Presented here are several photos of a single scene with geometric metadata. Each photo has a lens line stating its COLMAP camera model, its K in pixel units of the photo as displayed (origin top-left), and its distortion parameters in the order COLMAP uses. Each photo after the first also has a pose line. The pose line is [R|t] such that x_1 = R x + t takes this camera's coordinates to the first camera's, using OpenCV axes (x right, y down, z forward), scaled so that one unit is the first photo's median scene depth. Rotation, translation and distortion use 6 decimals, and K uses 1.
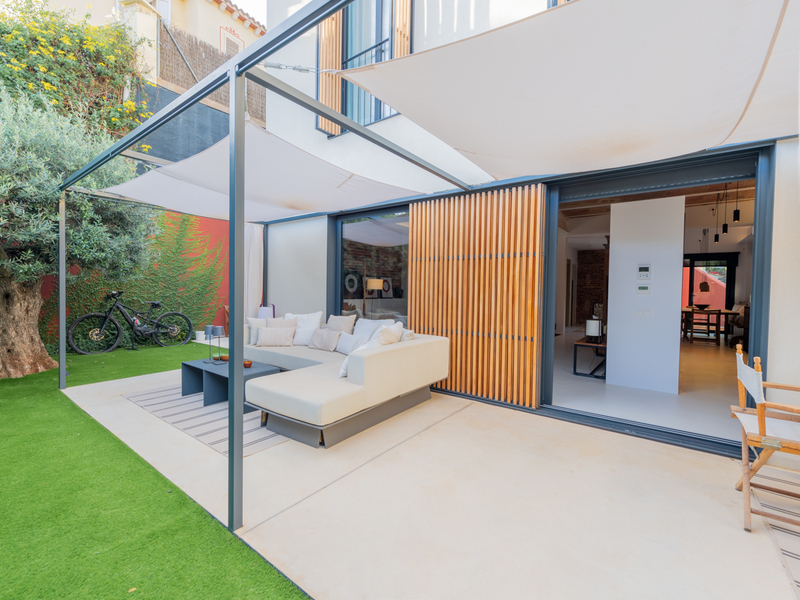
lens RADIAL K [[358.7, 0, 400.0], [0, 358.7, 300.0], [0, 0, 1]] dist [-0.002121, -0.000232]
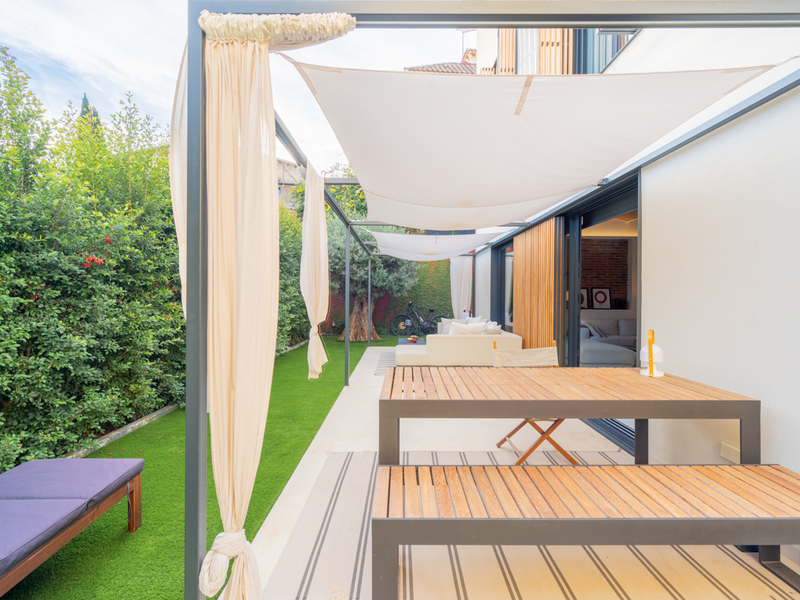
lens RADIAL K [[358.7, 0, 400.0], [0, 358.7, 300.0], [0, 0, 1]] dist [-0.002121, -0.000232]
pose [[0.601211, -0.001856, -0.799088, 0.911658], [-0.023342, 0.999530, -0.019883, 0.005305], [0.798749, 0.030606, 0.600885, -0.160269]]
